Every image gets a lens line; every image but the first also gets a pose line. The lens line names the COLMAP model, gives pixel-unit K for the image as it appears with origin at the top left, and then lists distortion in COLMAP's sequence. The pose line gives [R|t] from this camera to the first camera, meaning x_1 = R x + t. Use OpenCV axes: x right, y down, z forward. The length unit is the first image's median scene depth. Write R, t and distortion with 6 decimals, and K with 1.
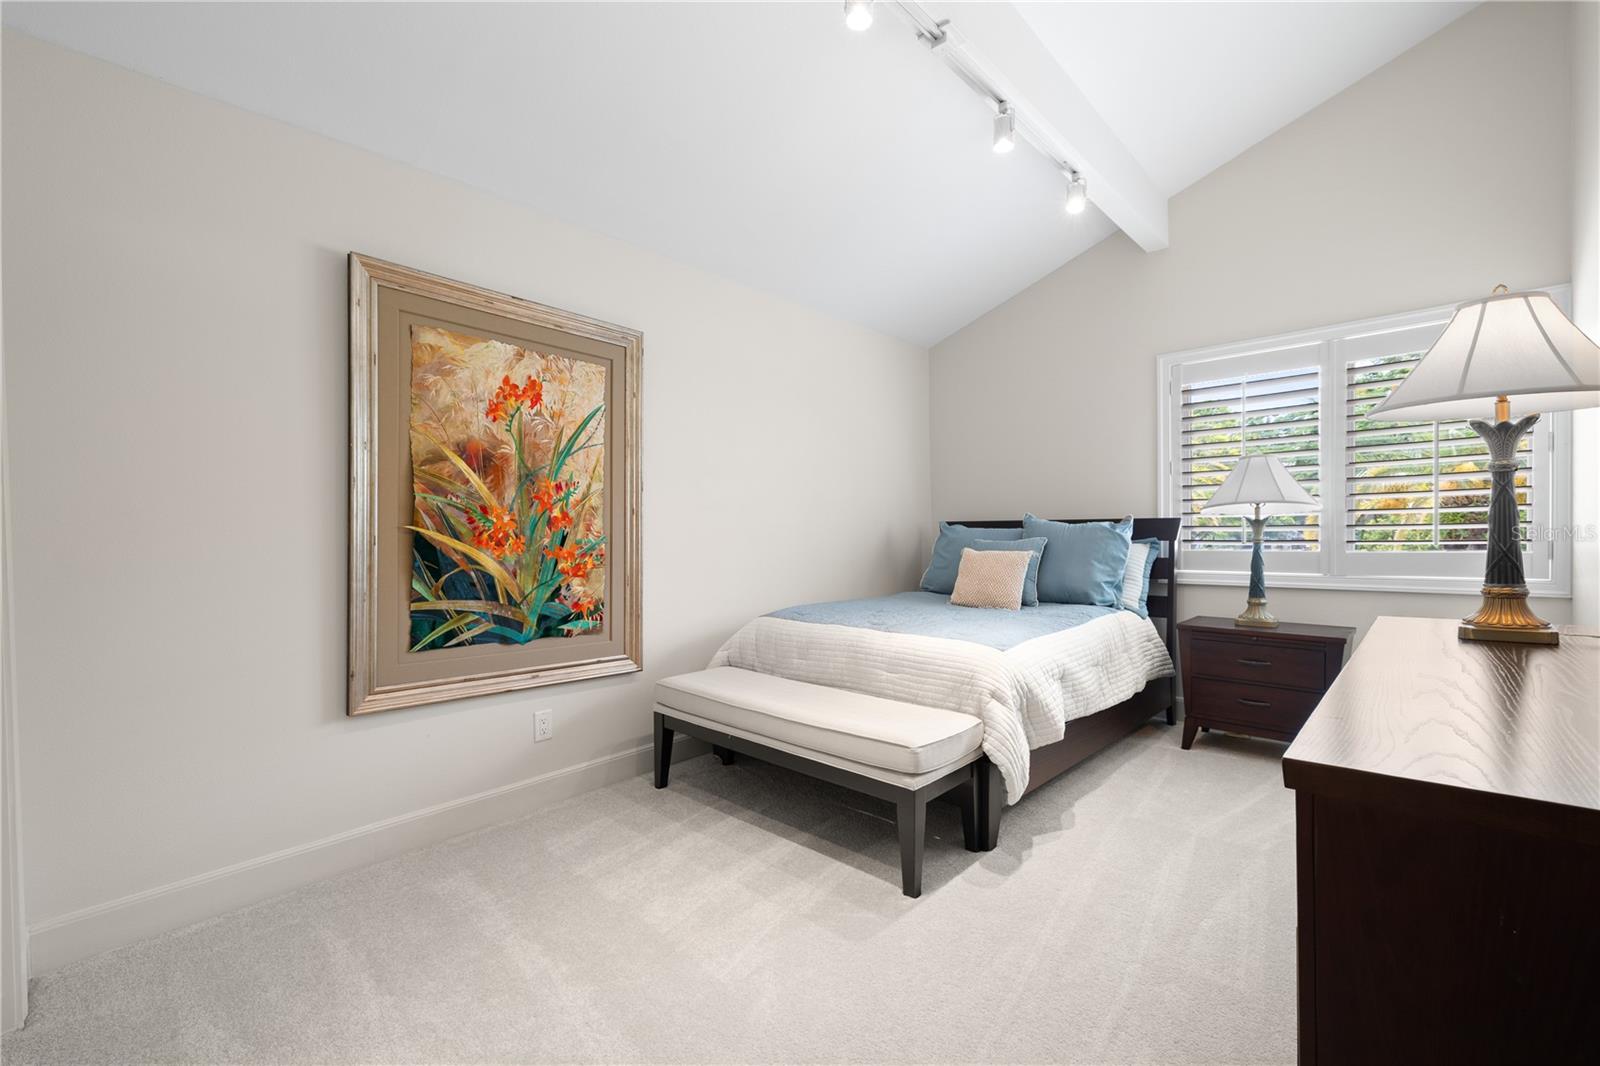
lens RADIAL K [[675.0, 0, 801.6], [0, 675.0, 562.4], [0, 0, 1]] dist [0.000373, 0.000101]
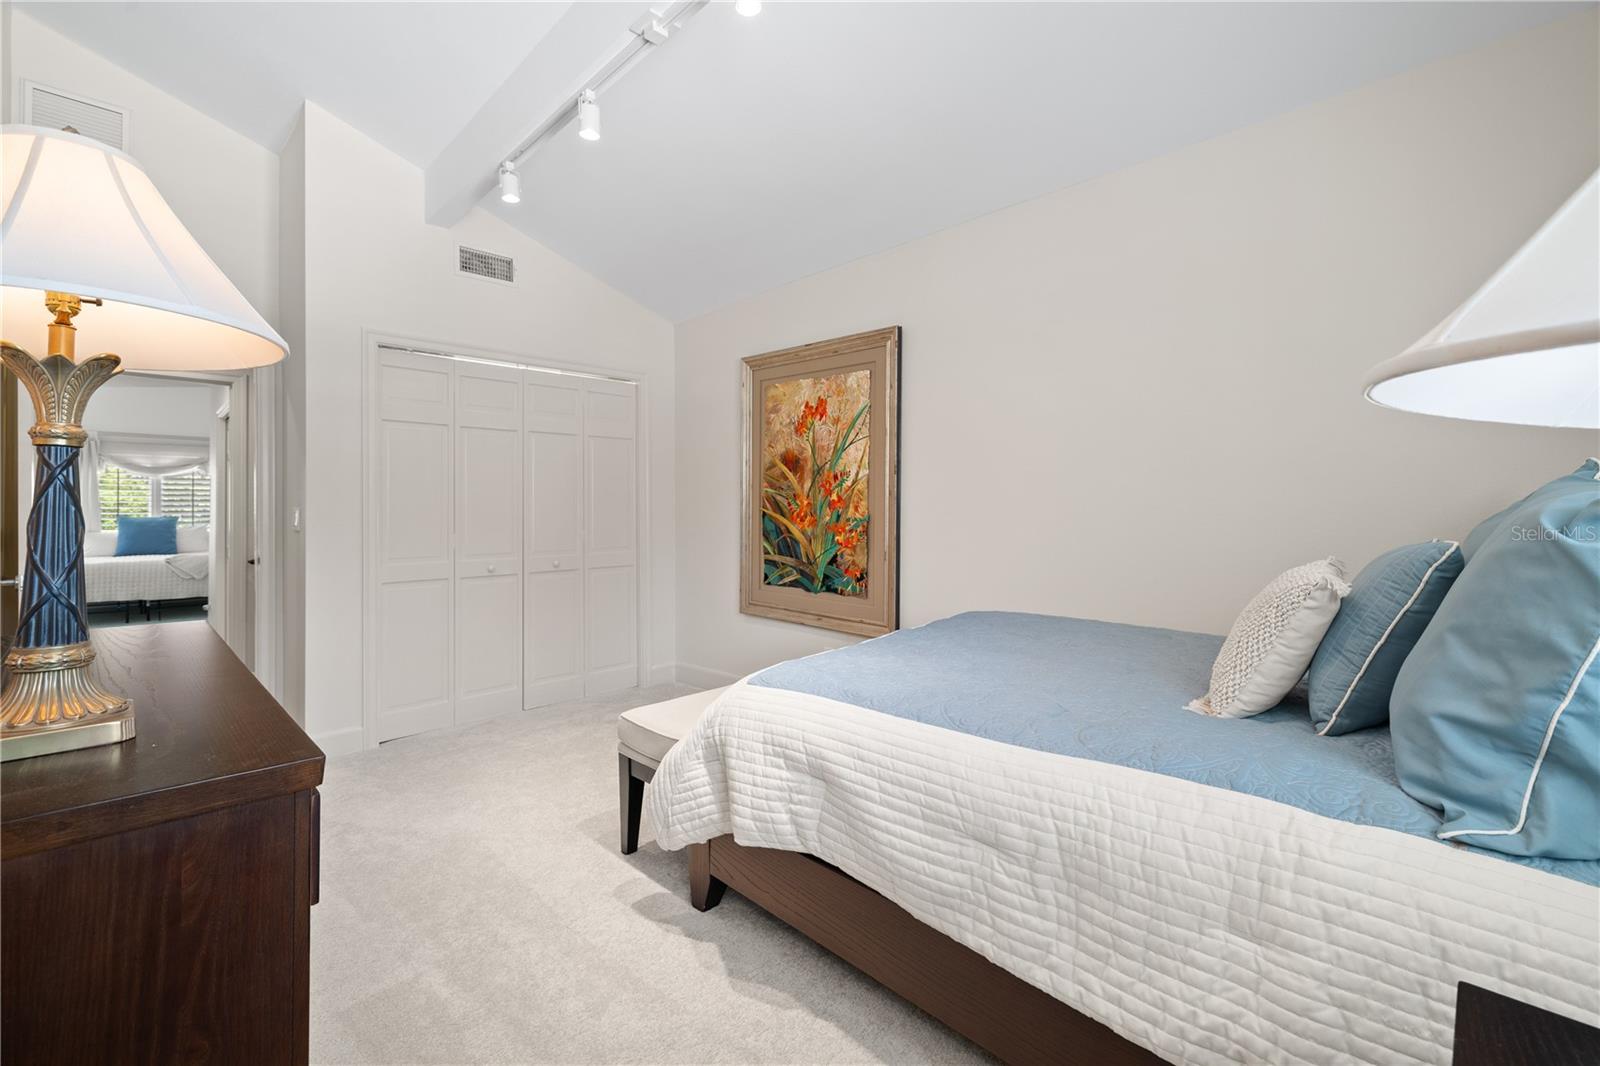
lens RADIAL K [[672.6, 0, 798.7], [0, 672.6, 522.3], [0, 0, 1]] dist [0.000982, 0.000237]
pose [[-0.019958, 0.027591, -0.999420, 0.954865], [-0.035971, 0.998952, 0.028297, -0.061078], [0.999154, 0.036515, -0.018944, 0.992091]]
